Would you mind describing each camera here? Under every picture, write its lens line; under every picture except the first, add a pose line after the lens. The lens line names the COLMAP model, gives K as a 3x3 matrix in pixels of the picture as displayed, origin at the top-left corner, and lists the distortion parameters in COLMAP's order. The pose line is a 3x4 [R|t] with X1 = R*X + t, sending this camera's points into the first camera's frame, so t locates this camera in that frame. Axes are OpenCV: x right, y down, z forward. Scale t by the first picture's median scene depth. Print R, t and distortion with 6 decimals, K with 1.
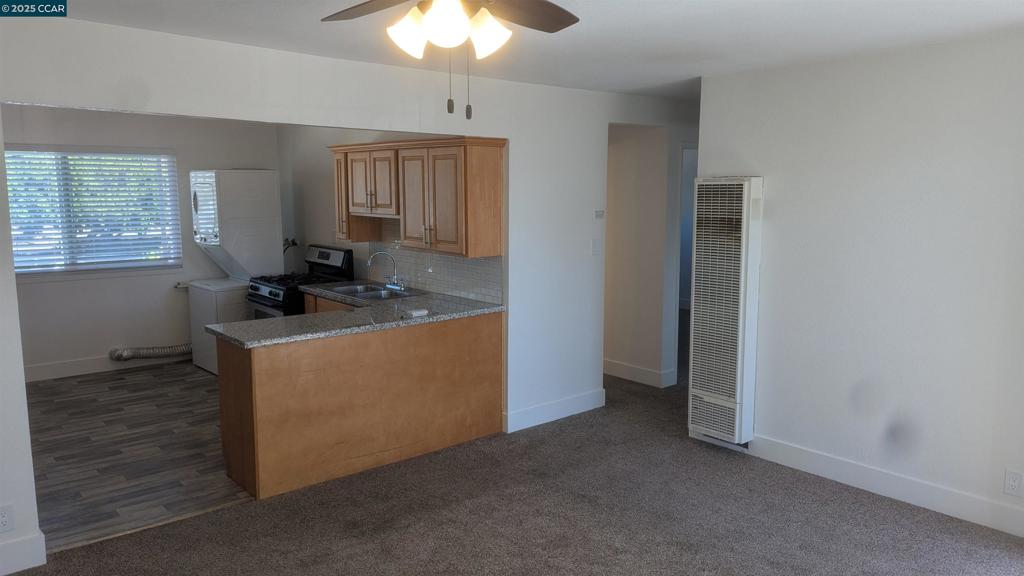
lens RADIAL K [[734.7, 0, 516.0], [0, 734.7, 287.8], [0, 0, 1]] dist [0.050782, -0.028139]
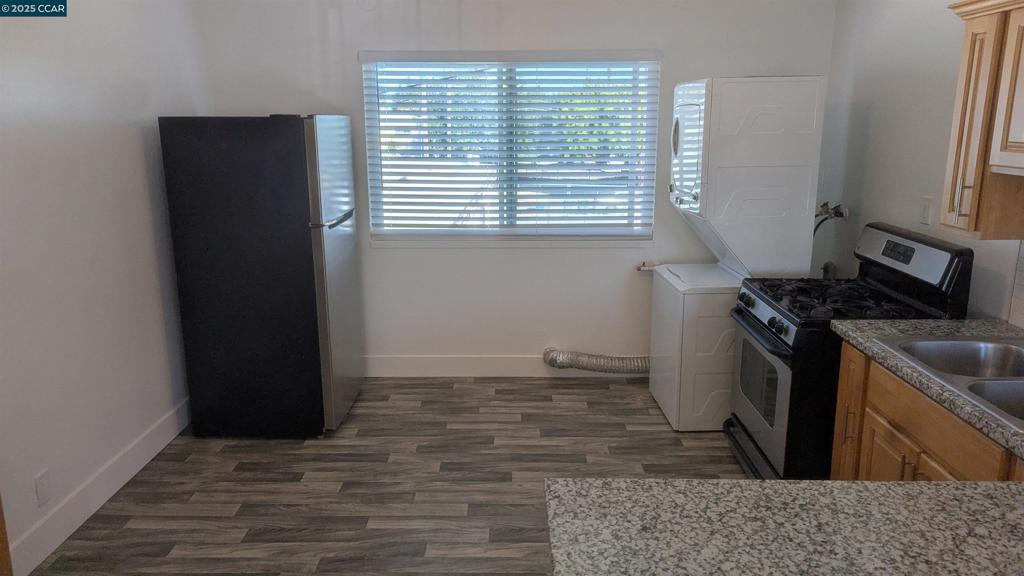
lens RADIAL K [[734.7, 0, 509.2], [0, 734.7, 286.5], [0, 0, 1]] dist [0.050782, -0.028139]
pose [[0.756392, 0.141967, -0.638526, -0.145361], [-0.085518, 0.989248, 0.118641, -0.059330], [0.648504, -0.035134, 0.760400, 0.486525]]
